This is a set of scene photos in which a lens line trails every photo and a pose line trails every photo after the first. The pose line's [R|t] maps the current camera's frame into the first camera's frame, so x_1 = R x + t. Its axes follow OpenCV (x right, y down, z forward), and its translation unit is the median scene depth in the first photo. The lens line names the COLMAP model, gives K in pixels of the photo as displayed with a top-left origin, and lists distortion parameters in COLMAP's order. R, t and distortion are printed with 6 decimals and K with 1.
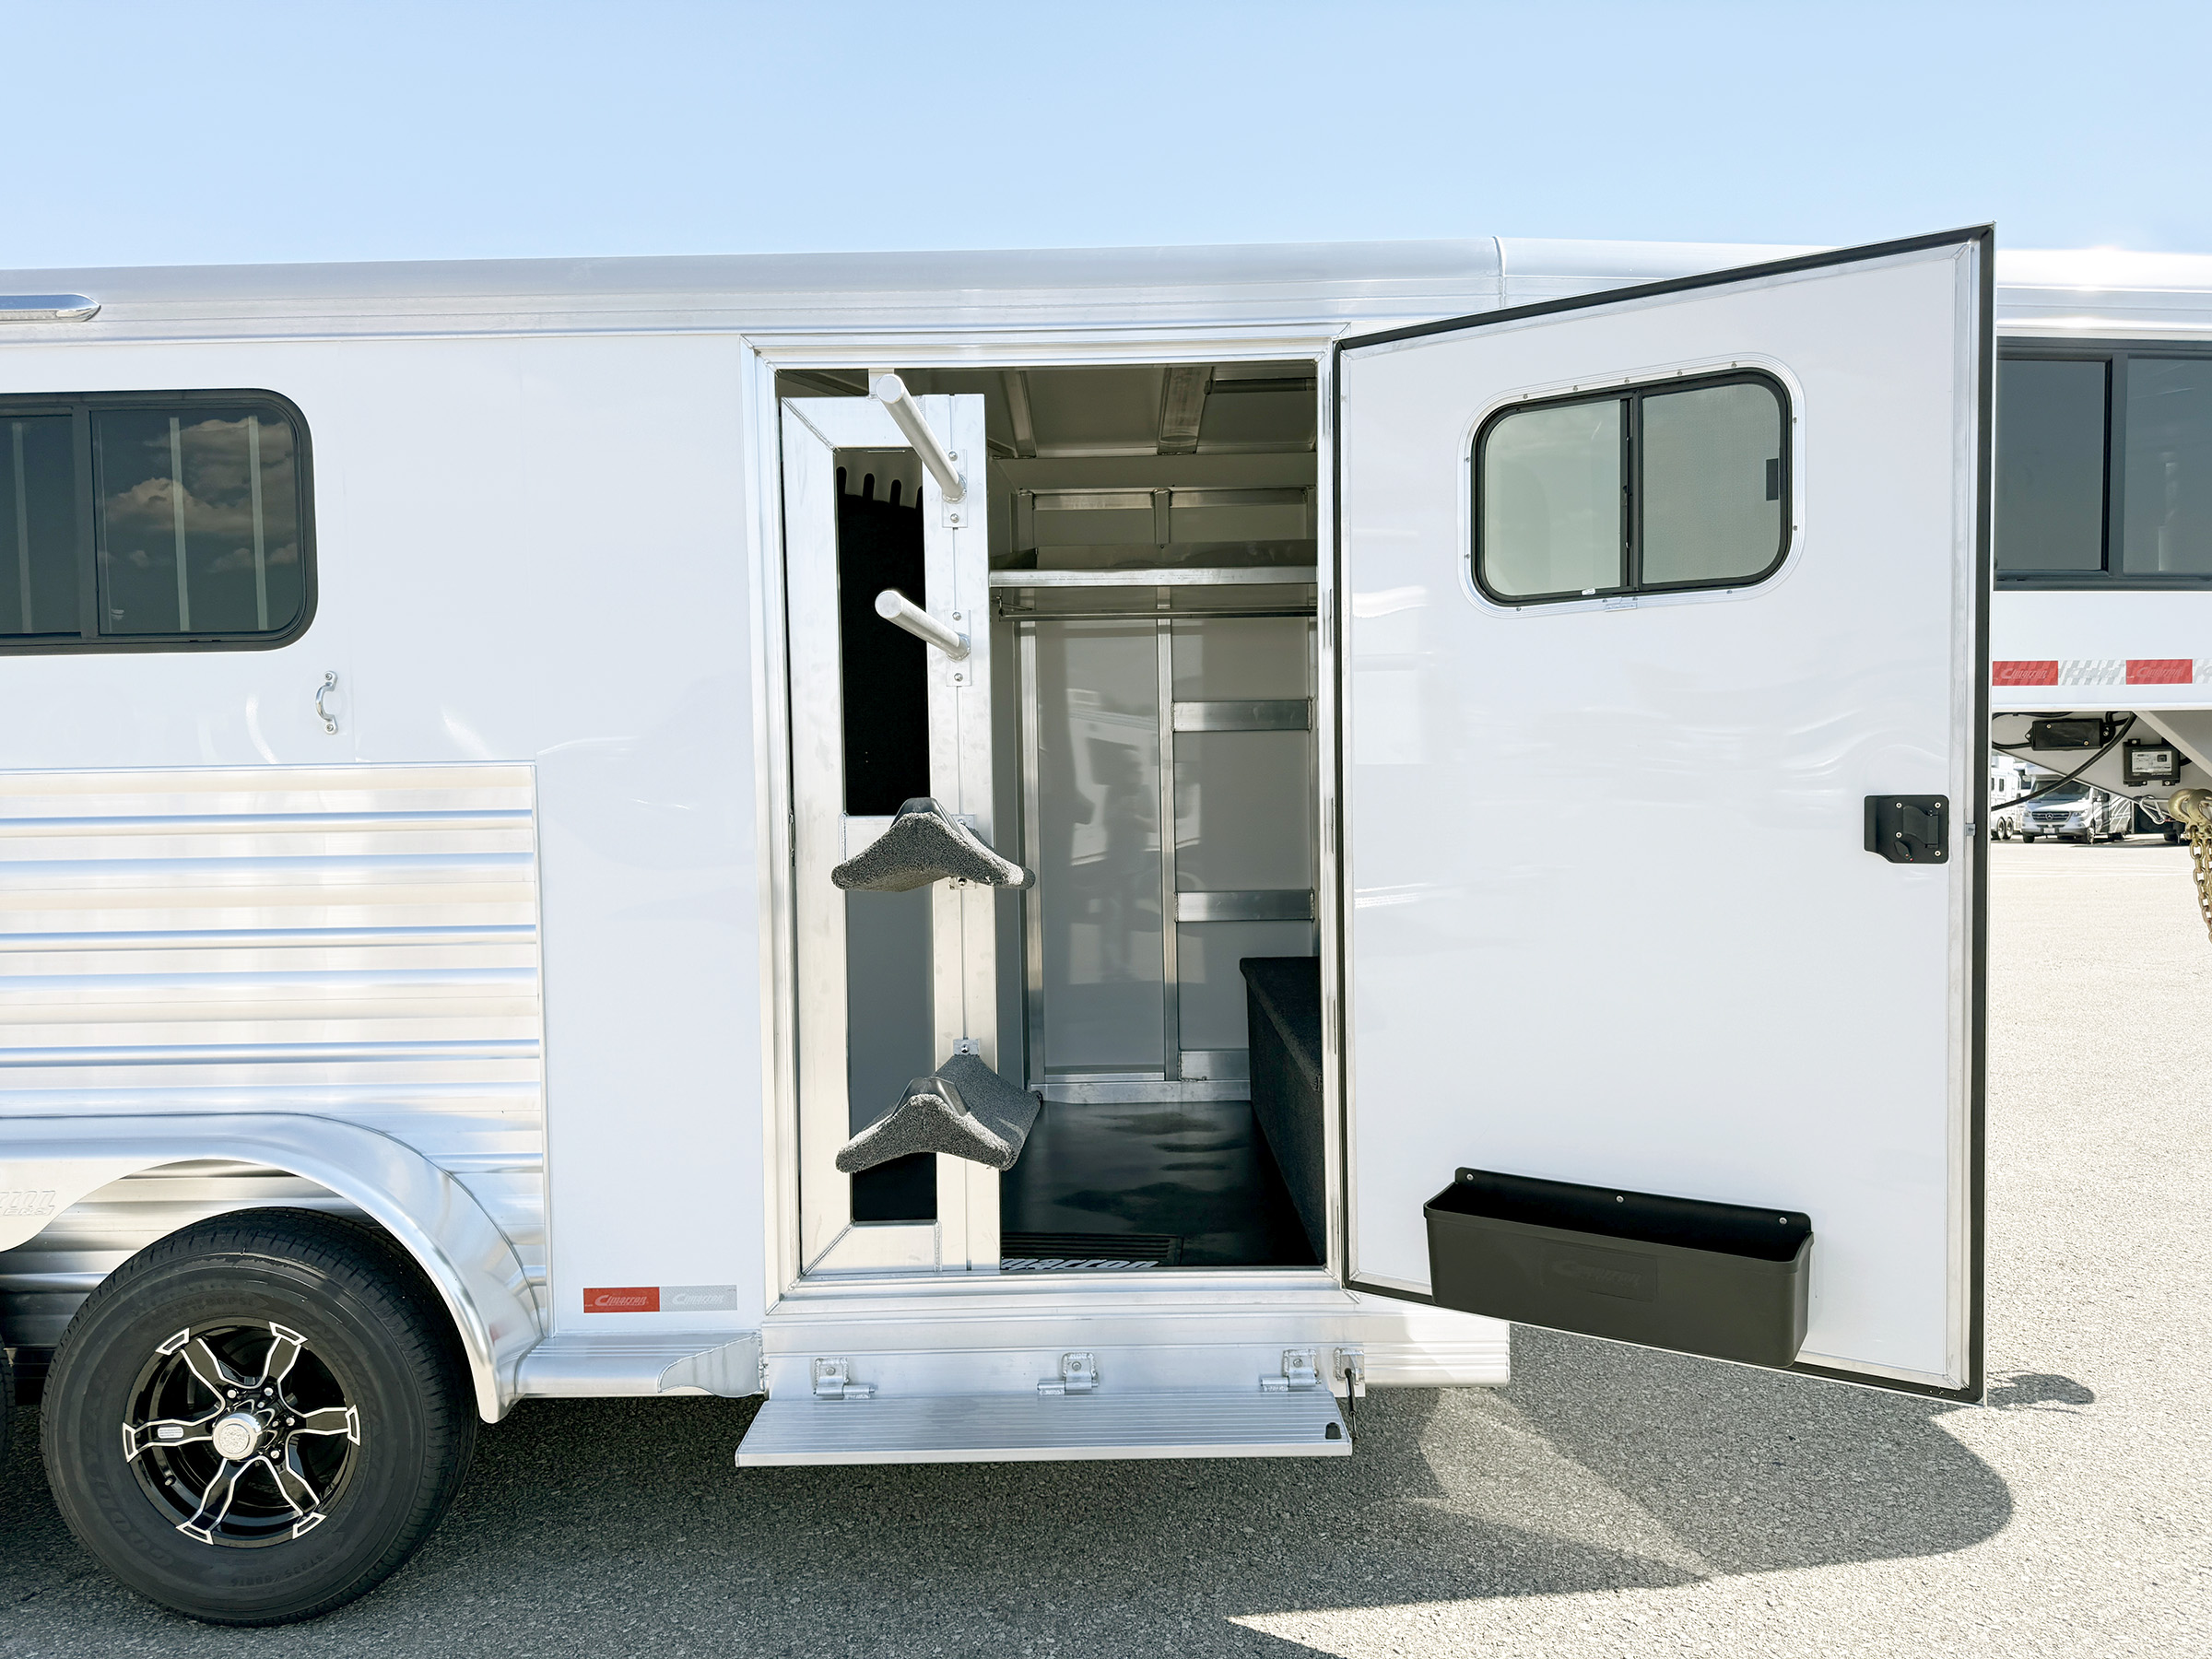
lens RADIAL K [[1915.3, 0, 1105.8], [0, 1915.3, 863.4], [0, 0, 1]] dist [0.002359, -0.001471]
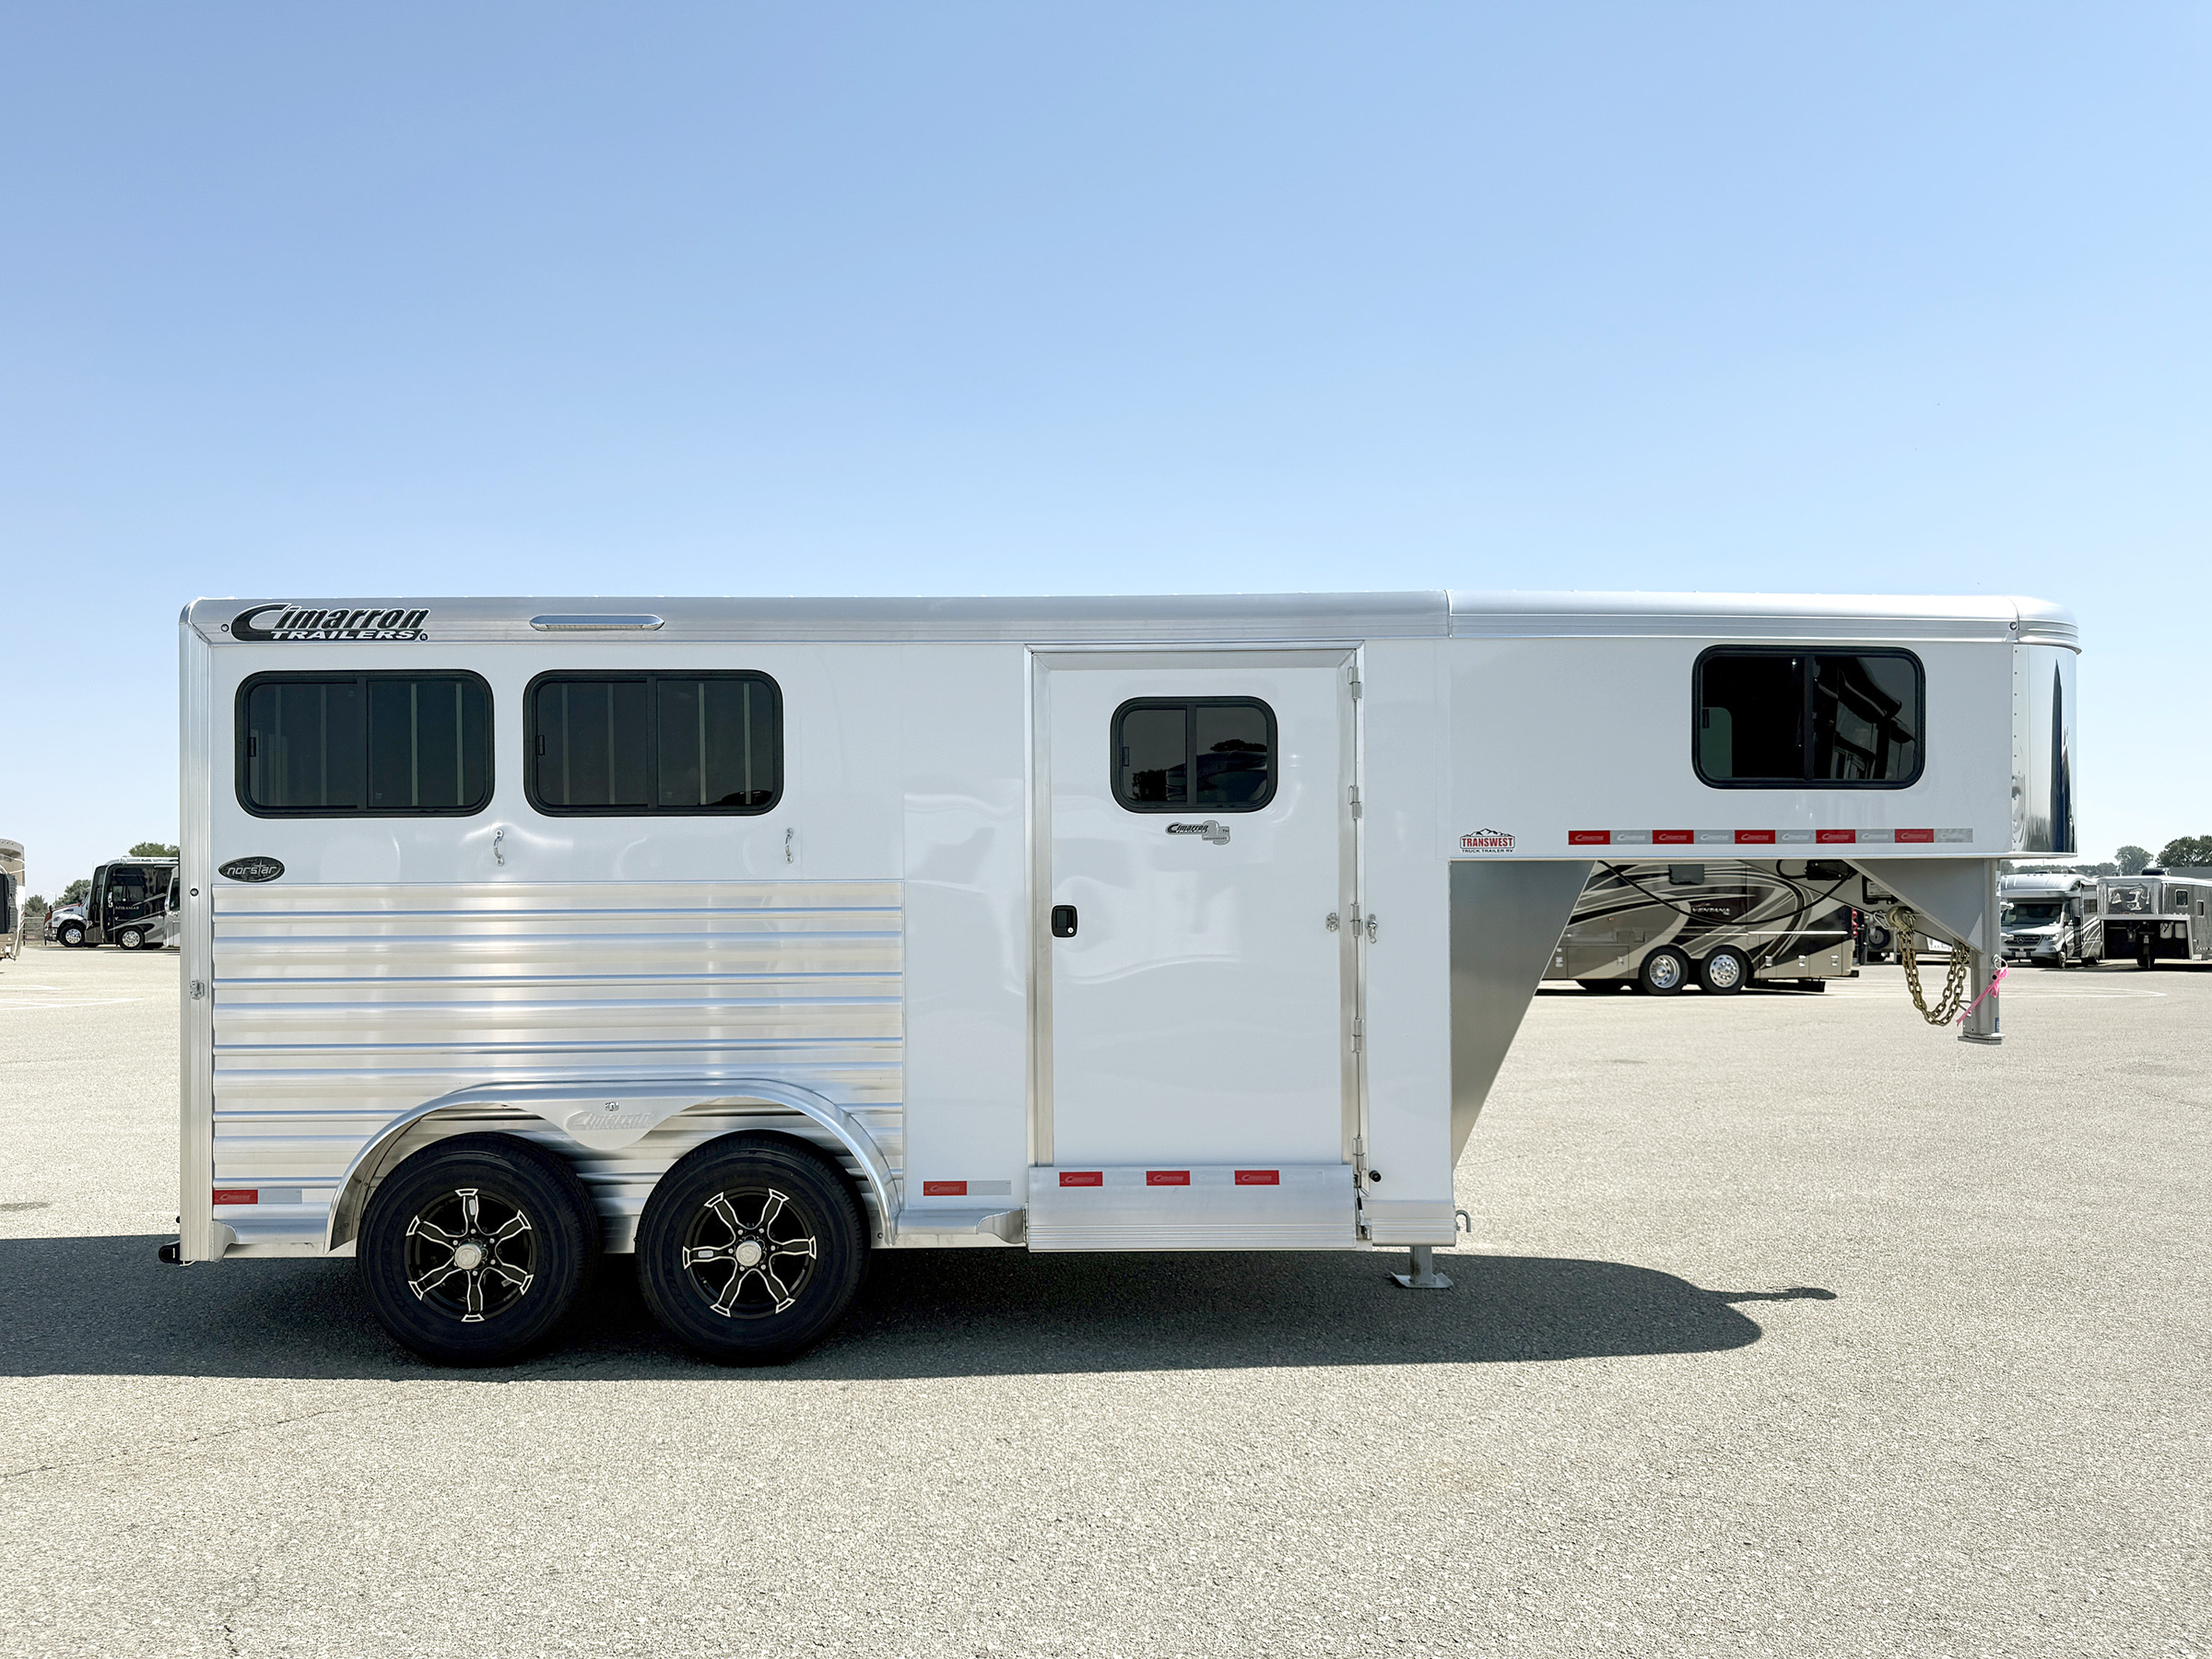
lens RADIAL K [[1573.1, 0, 1153.2], [0, 1573.1, 851.2], [0, 0, 1]] dist [0.089893, -0.129659]
pose [[0.999892, 0.009084, 0.011530, -0.091768], [-0.008238, 0.997415, -0.071376, 0.025145], [-0.012148, 0.071273, 0.997383, -0.505928]]
